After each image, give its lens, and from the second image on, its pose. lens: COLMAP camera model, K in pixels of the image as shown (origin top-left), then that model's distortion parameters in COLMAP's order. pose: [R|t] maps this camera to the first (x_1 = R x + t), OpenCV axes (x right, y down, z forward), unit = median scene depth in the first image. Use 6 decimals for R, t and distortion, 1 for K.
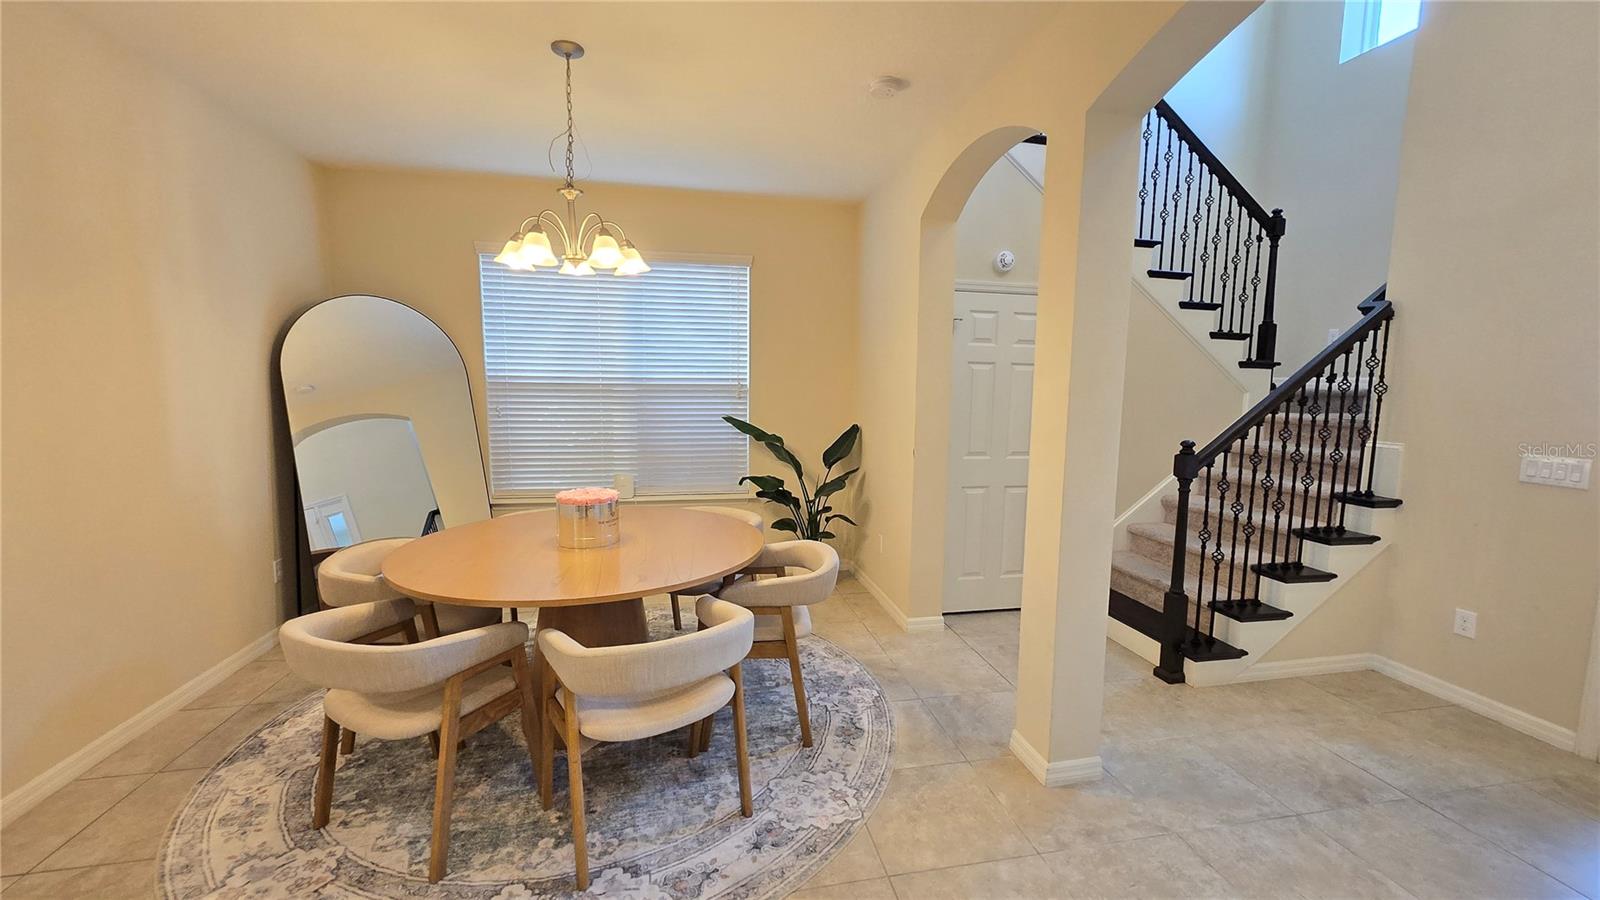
lens RADIAL K [[632.8, 0, 802.1], [0, 632.8, 452.2], [0, 0, 1]] dist [0.001634, -0.000448]
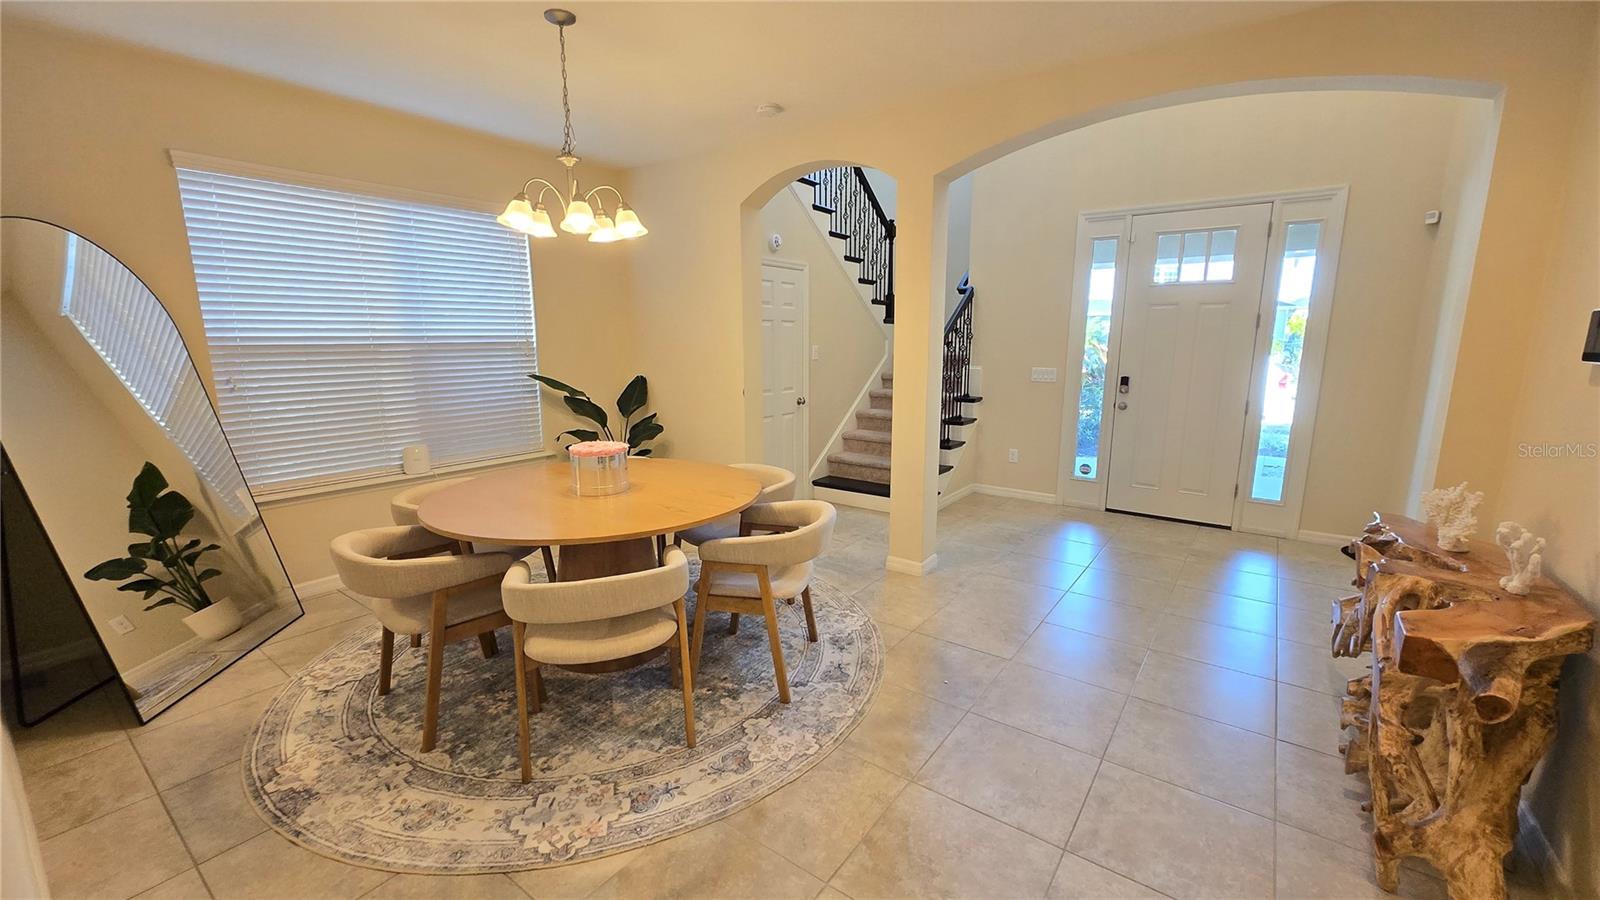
lens RADIAL K [[632.8, 0, 807.7], [0, 632.8, 452.7], [0, 0, 1]] dist [0.001634, -0.000448]
pose [[0.744324, -0.137455, 0.653520, -0.647167], [0.087042, 0.990209, 0.109134, -0.008919], [-0.662122, -0.024347, 0.749000, -0.042976]]
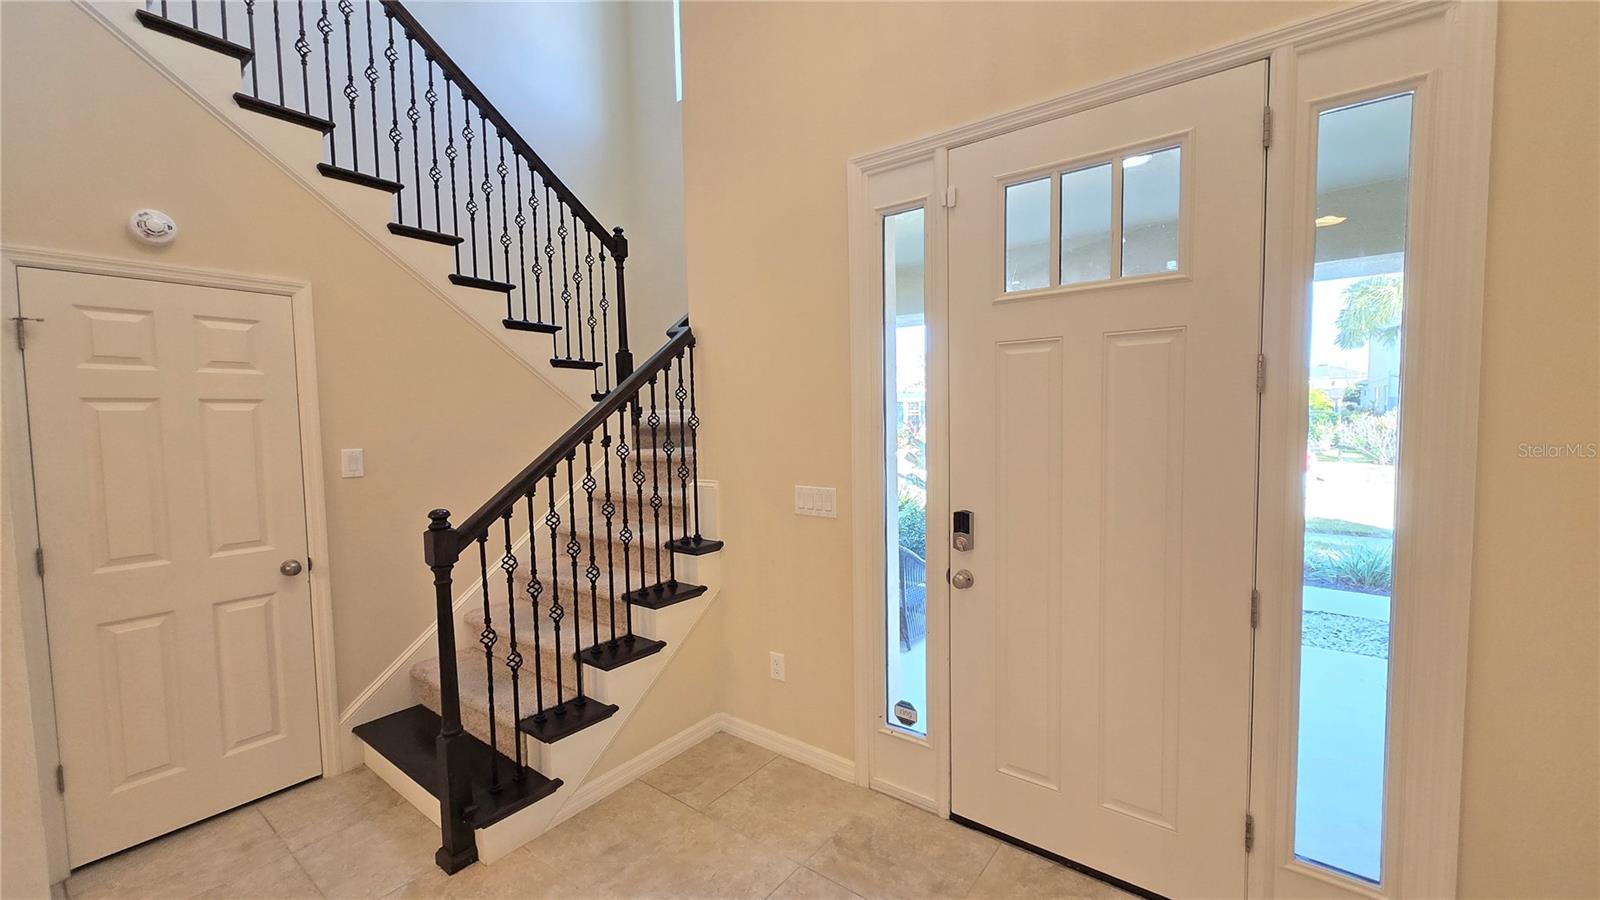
lens RADIAL K [[632.8, 0, 806.9], [0, 632.8, 453.2], [0, 0, 1]] dist [0.001634, -0.000448]
pose [[0.753196, -0.068543, 0.654215, 0.442359], [0.104142, 0.994438, -0.015710, -0.024814], [-0.649500, 0.079964, 0.756145, 0.212089]]
